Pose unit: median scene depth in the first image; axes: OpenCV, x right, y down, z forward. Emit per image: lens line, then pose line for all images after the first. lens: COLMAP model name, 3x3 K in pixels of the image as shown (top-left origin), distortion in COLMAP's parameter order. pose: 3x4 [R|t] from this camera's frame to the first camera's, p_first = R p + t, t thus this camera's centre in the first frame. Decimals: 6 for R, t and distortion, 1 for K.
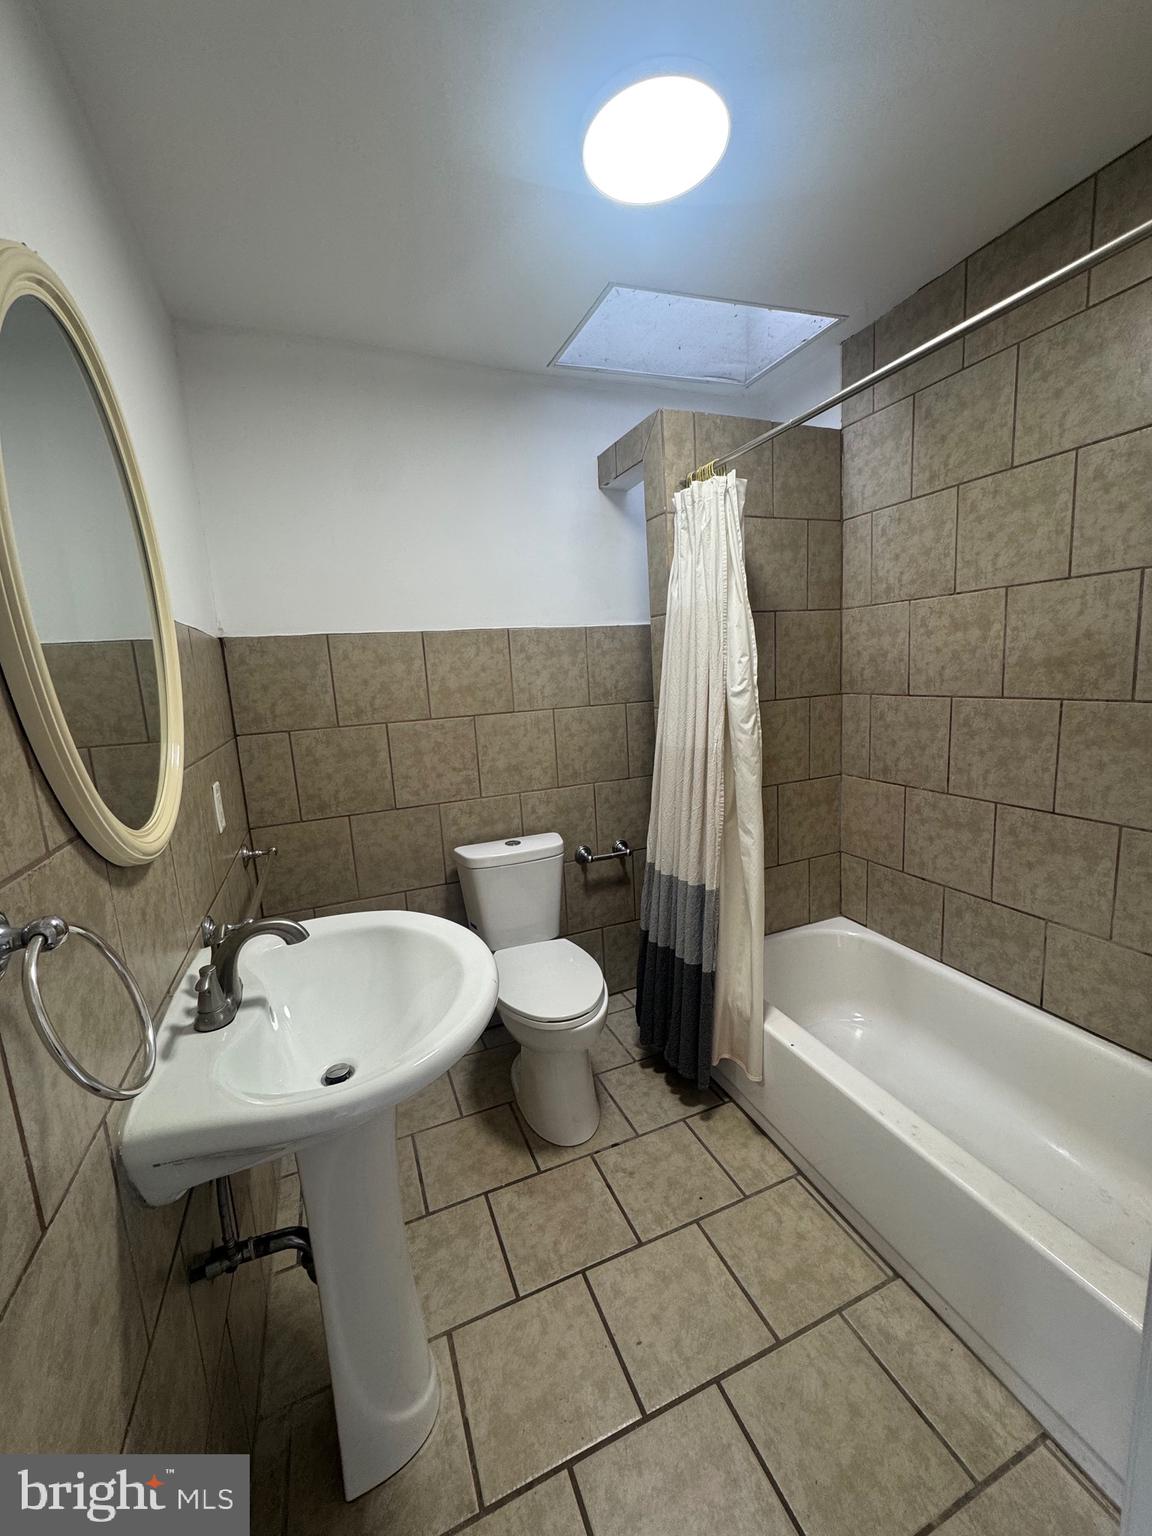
lens RADIAL K [[607.5, 0, 579.3], [0, 607.5, 765.1], [0, 0, 1]] dist [-0.002260, 0.000582]
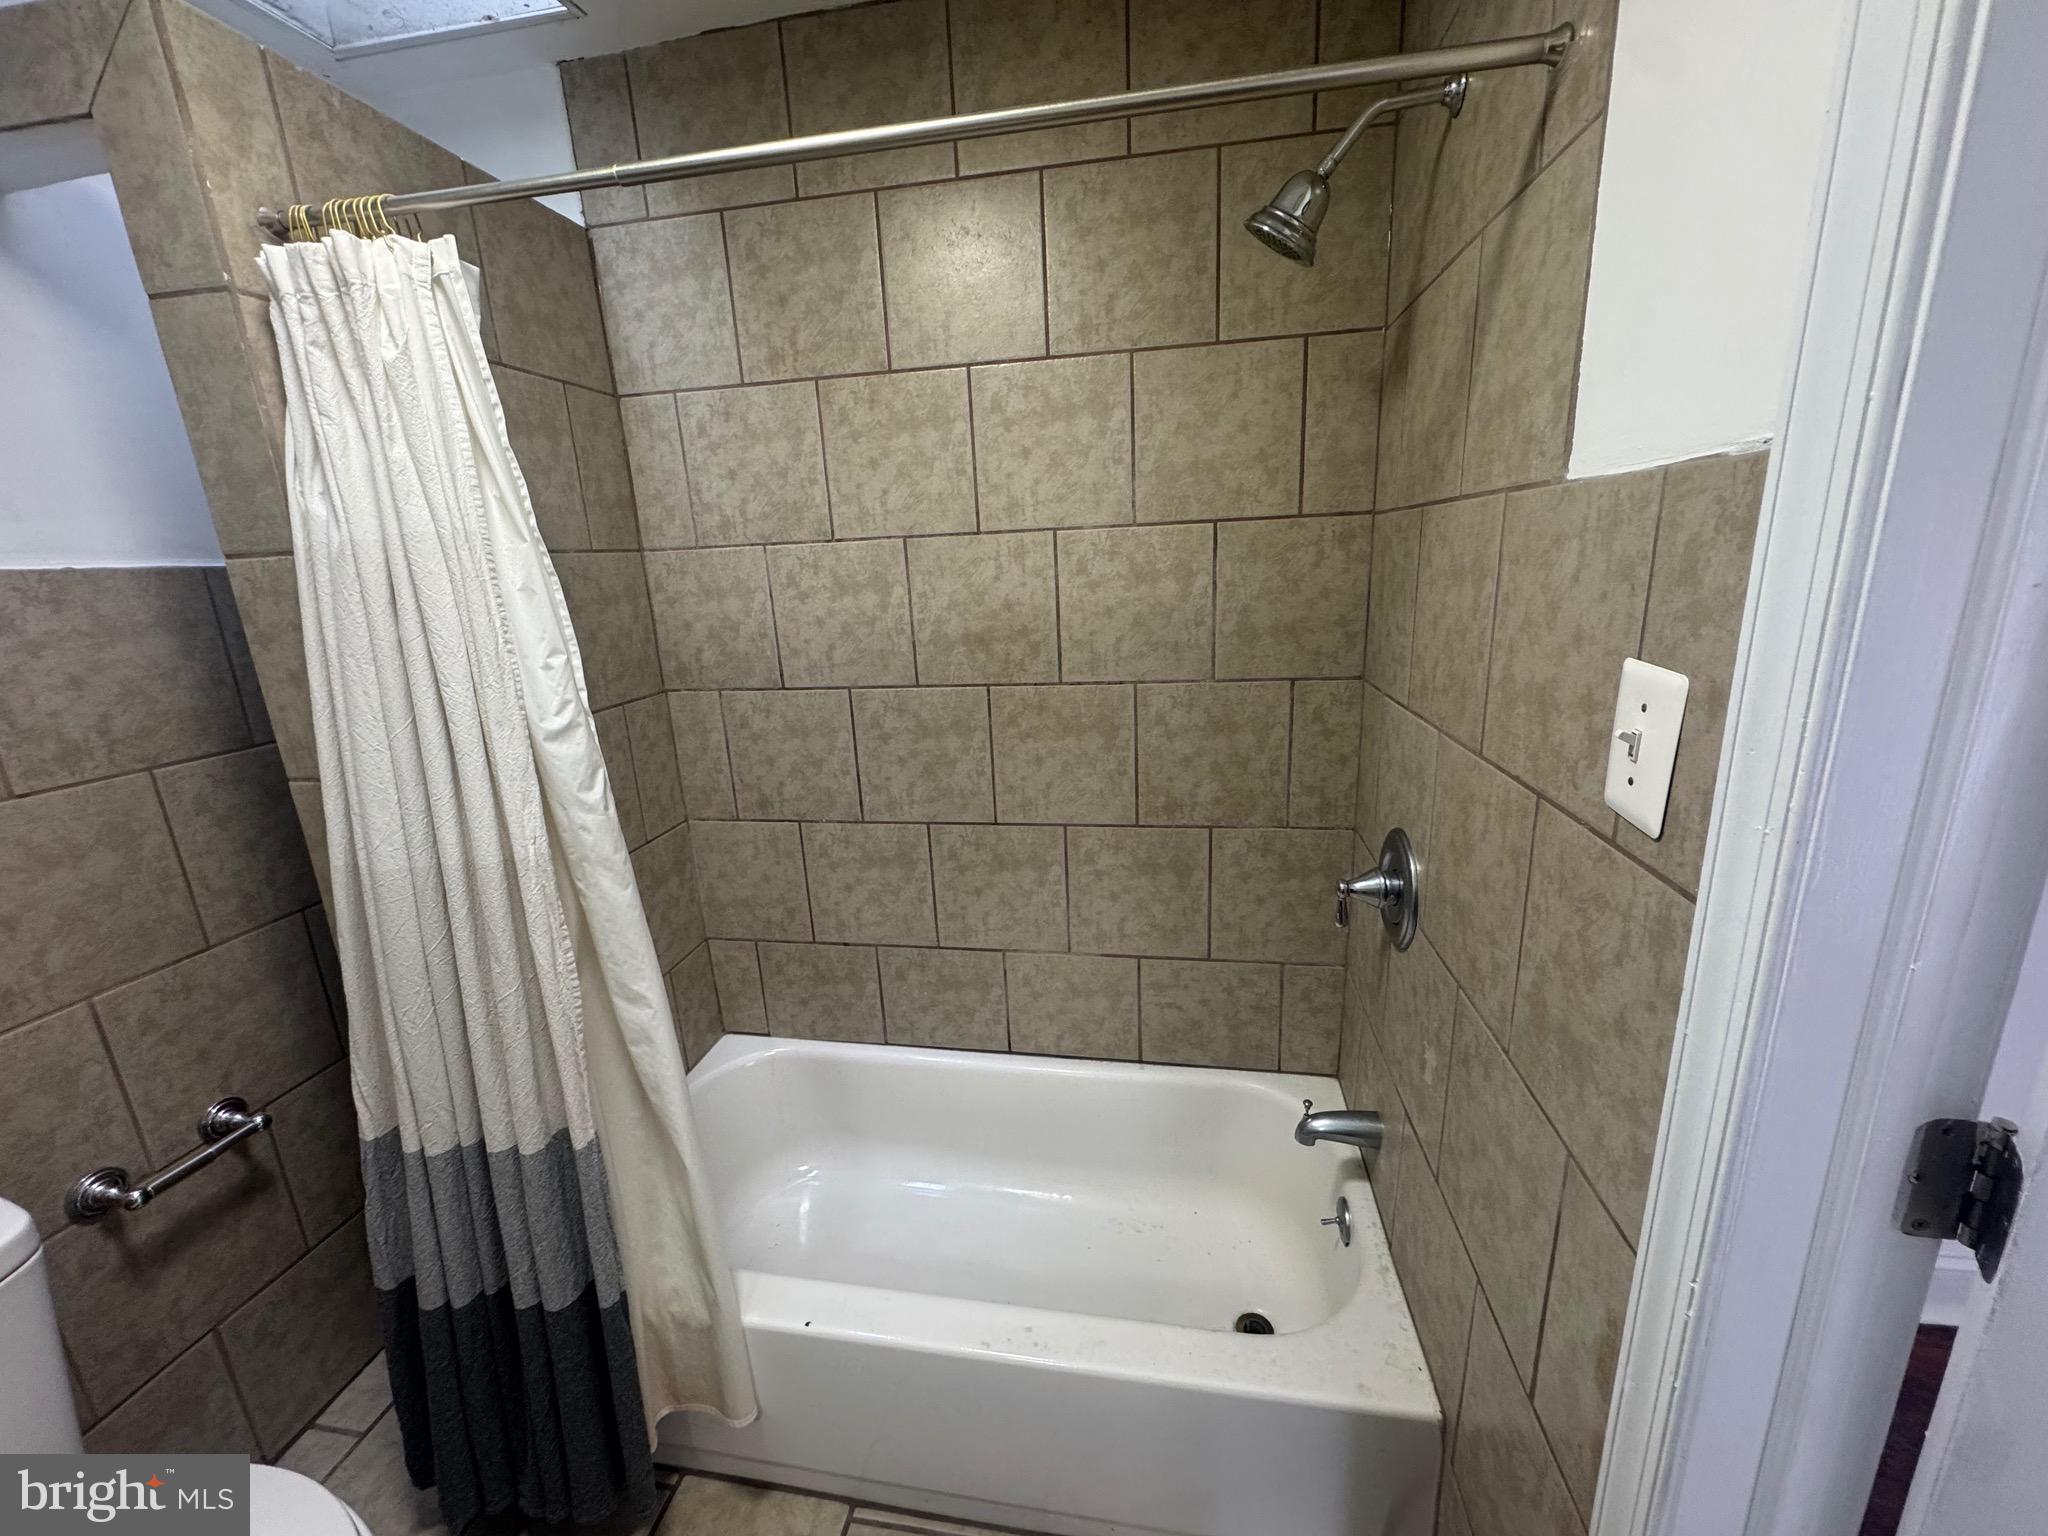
lens RADIAL K [[810.0, 0, 1023.8], [0, 810.0, 762.9], [0, 0, 1]] dist [-0.002260, 0.000582]
pose [[0.531204, -0.179332, 0.828047, -0.072261], [0.151871, 0.981667, 0.115175, -0.106438], [-0.833521, 0.064575, 0.548701, 0.327984]]
